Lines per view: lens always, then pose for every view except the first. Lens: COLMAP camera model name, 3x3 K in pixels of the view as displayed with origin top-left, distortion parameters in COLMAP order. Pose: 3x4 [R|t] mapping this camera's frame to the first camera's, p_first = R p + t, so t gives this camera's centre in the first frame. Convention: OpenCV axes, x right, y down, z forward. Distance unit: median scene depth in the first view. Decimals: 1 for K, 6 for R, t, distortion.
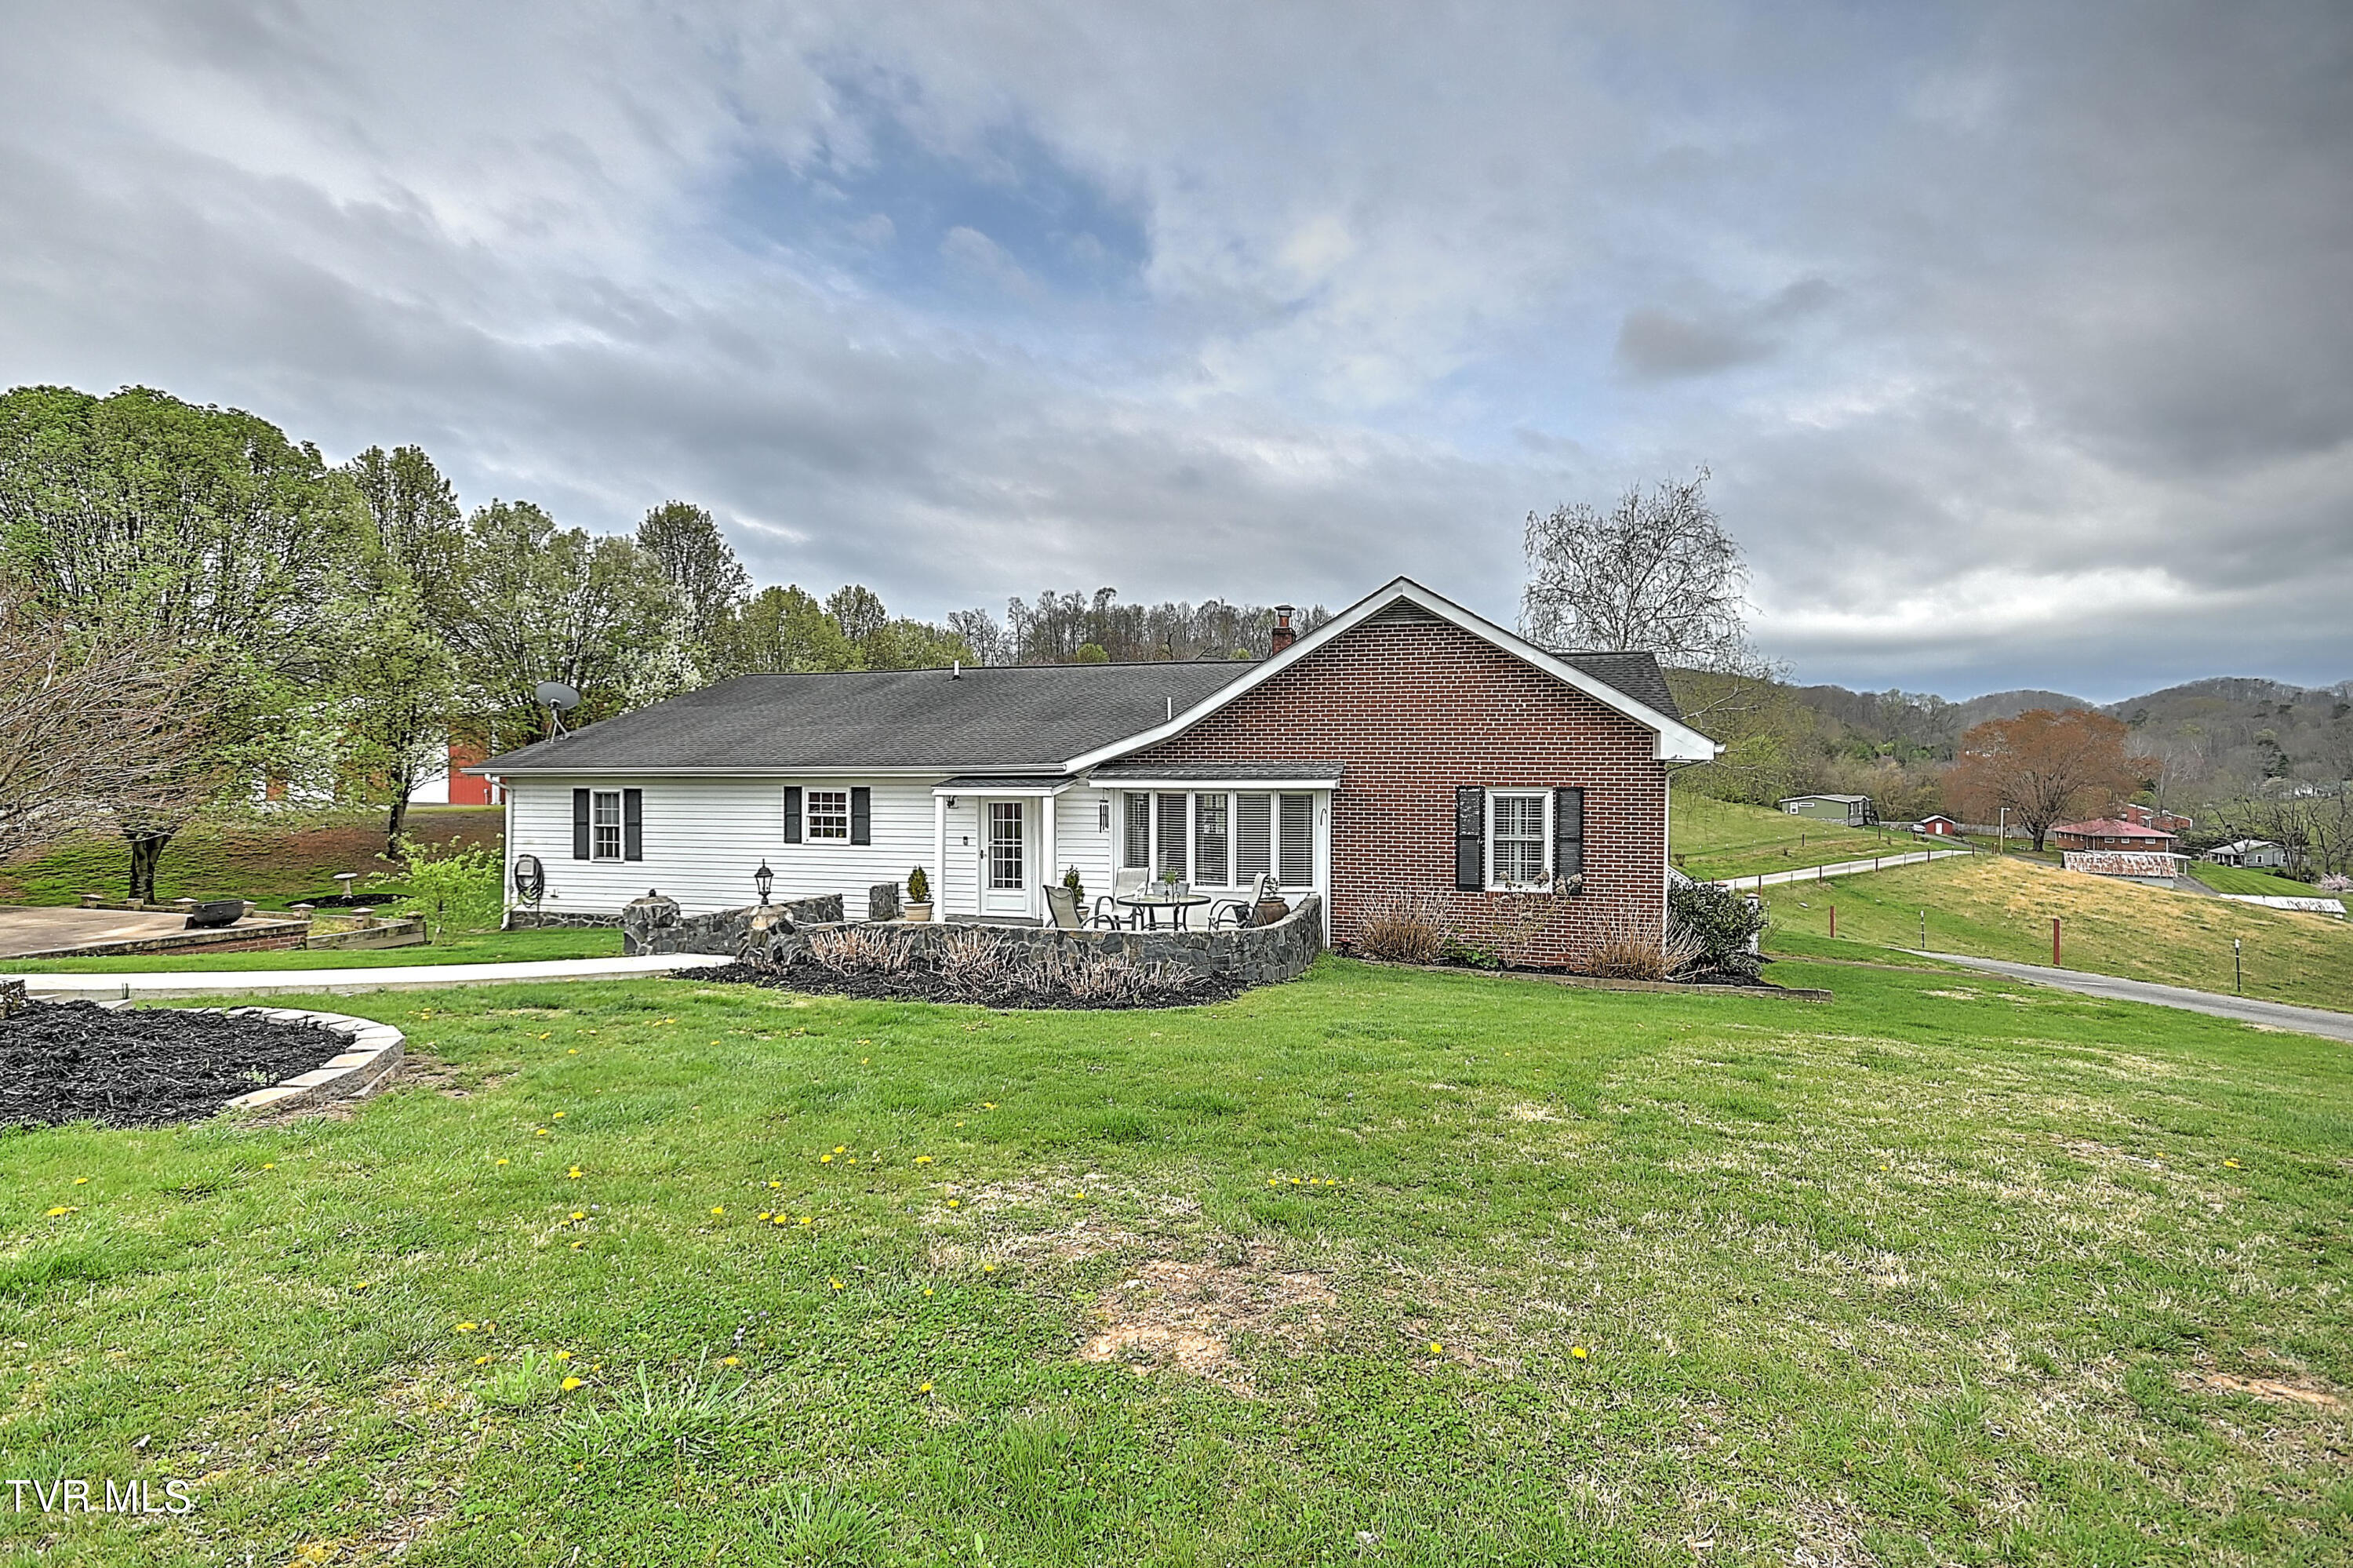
lens RADIAL K [[1040.4, 0, 1166.5], [0, 1040.4, 776.7], [0, 0, 1]] dist [0.011238, -0.001013]
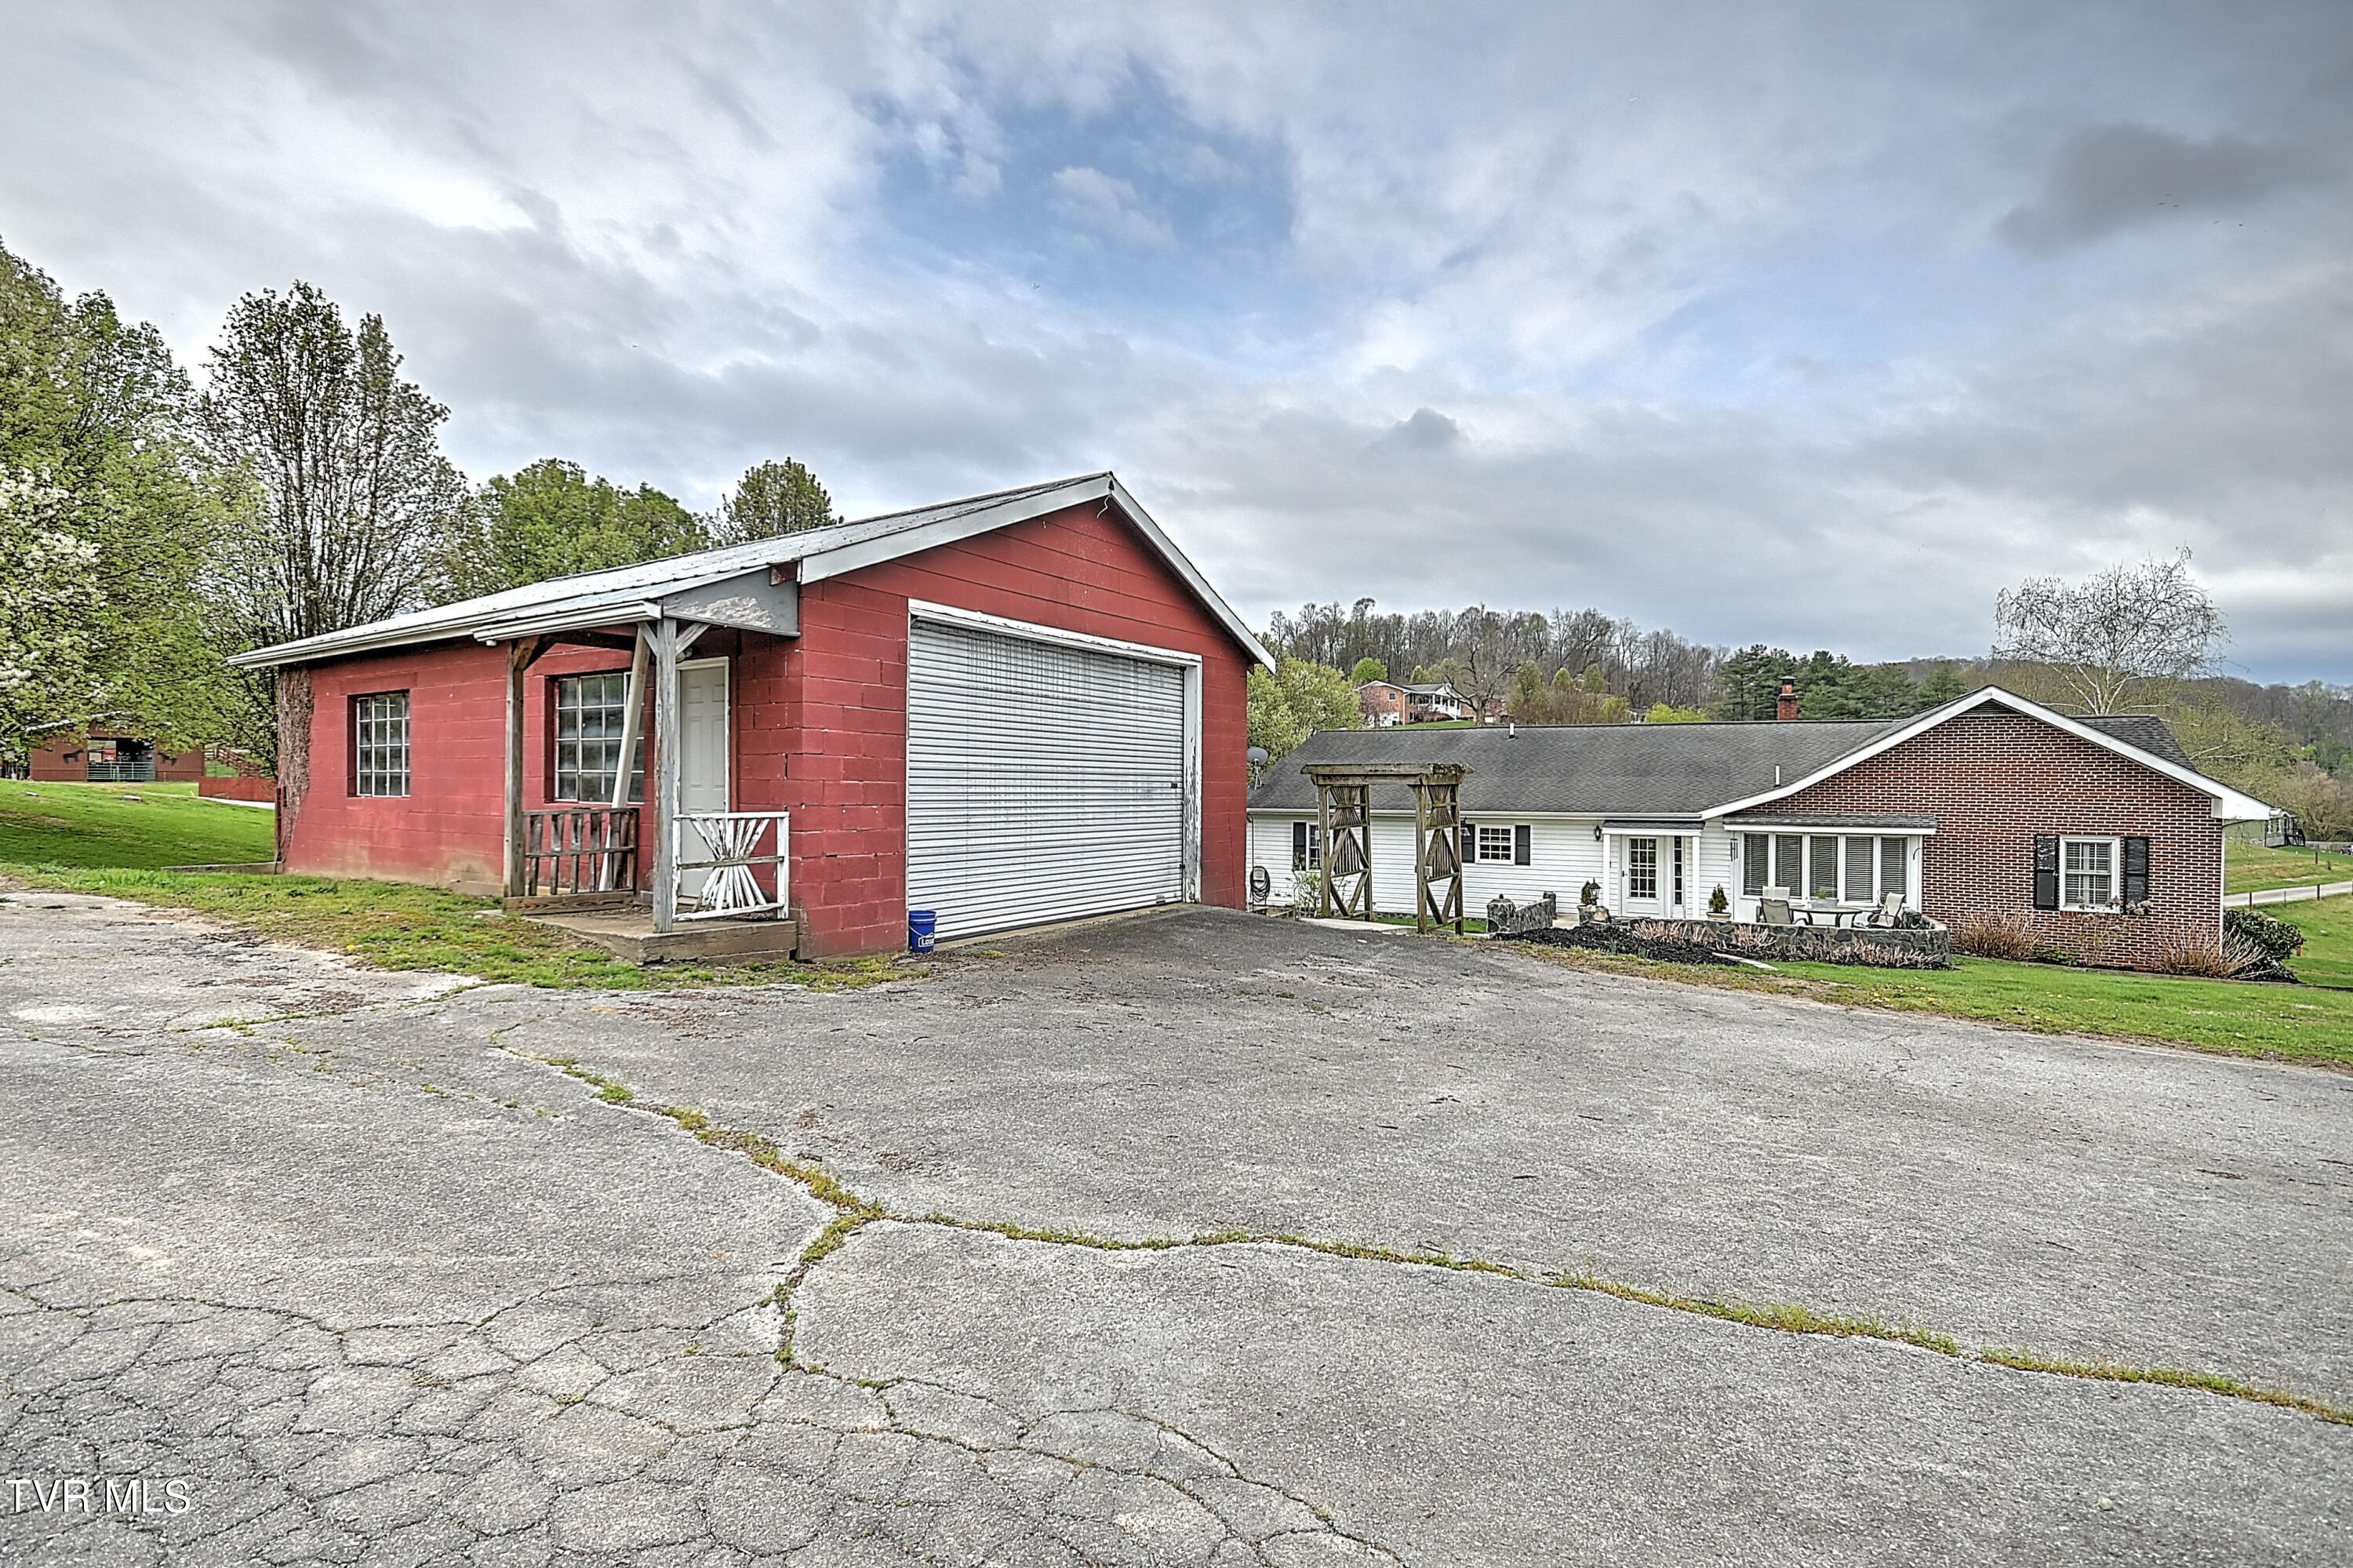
lens RADIAL K [[1040.4, 0, 1166.5], [0, 1040.4, 776.7], [0, 0, 1]] dist [0.011238, -0.001013]
pose [[0.976157, 0.000277, -0.217067, -0.481056], [-0.001298, 0.999989, -0.004560, -0.051987], [0.217063, 0.004733, 0.976146, -0.539156]]
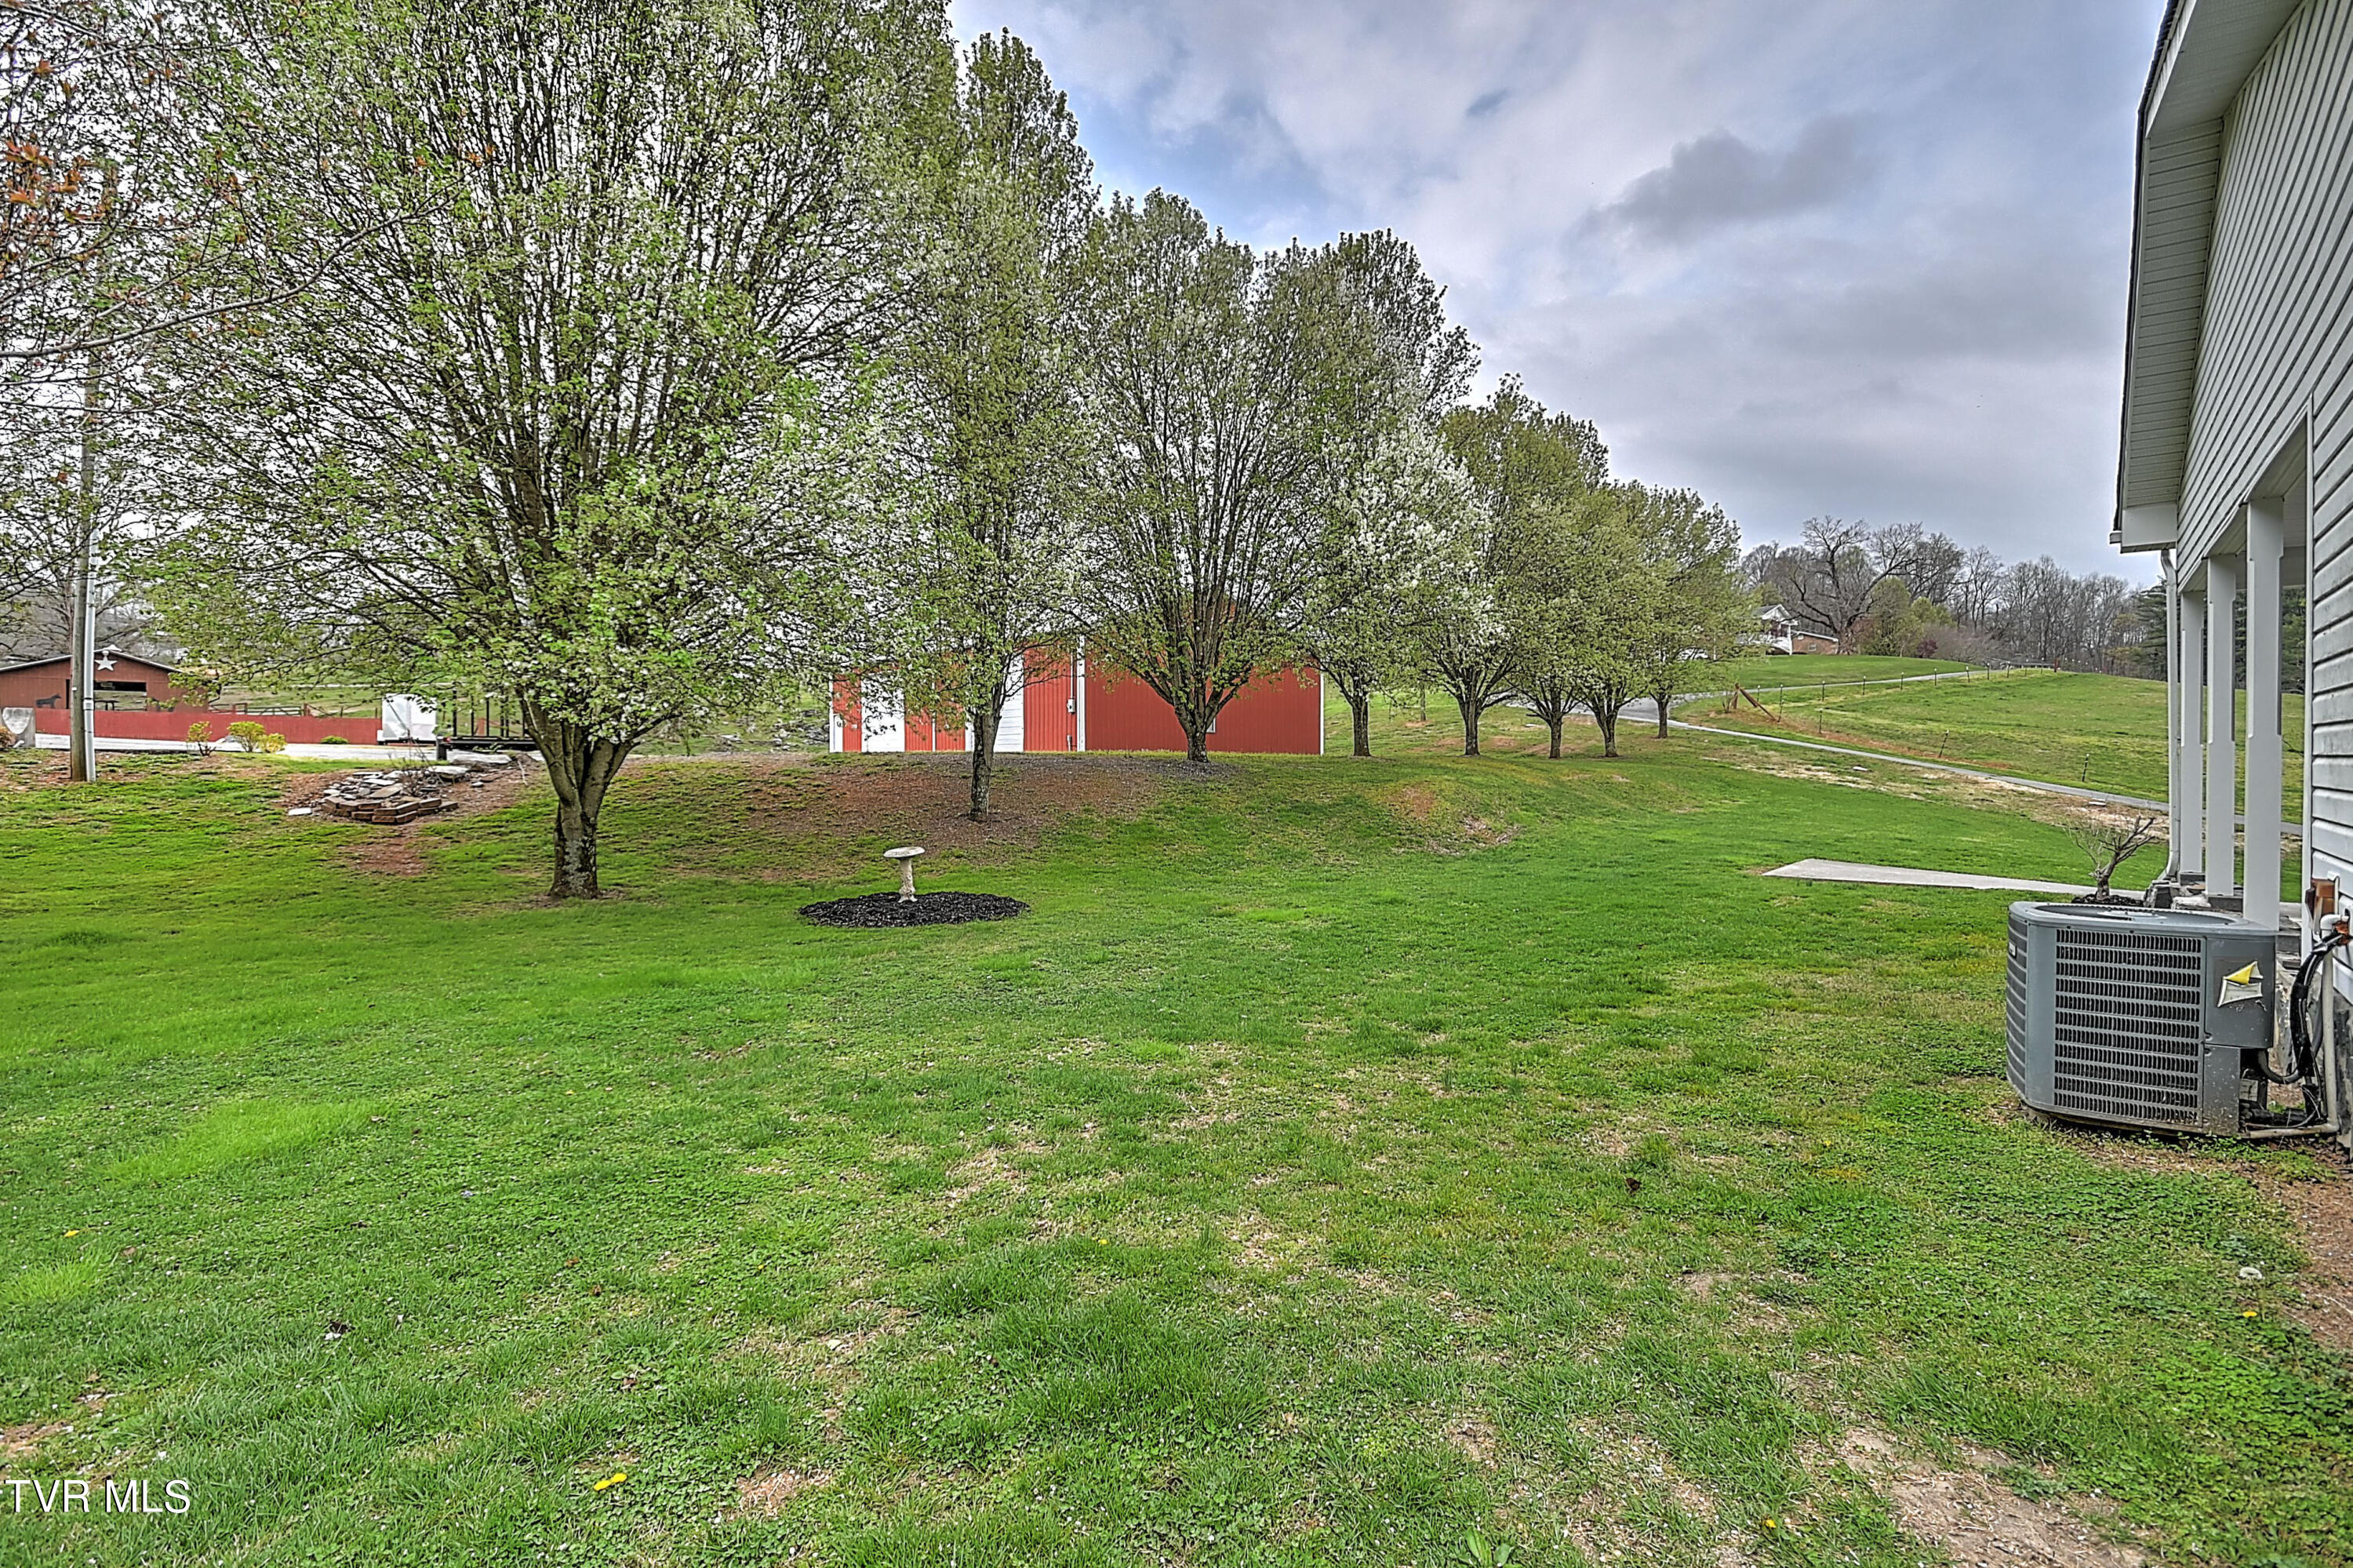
lens RADIAL K [[1040.4, 0, 1166.5], [0, 1040.4, 776.7], [0, 0, 1]] dist [0.011238, -0.001013]
pose [[0.908834, -0.001758, -0.417154, -0.815652], [0.004981, 0.999966, 0.006638, 0.099166], [0.417128, -0.008110, 0.908812, 1.055518]]
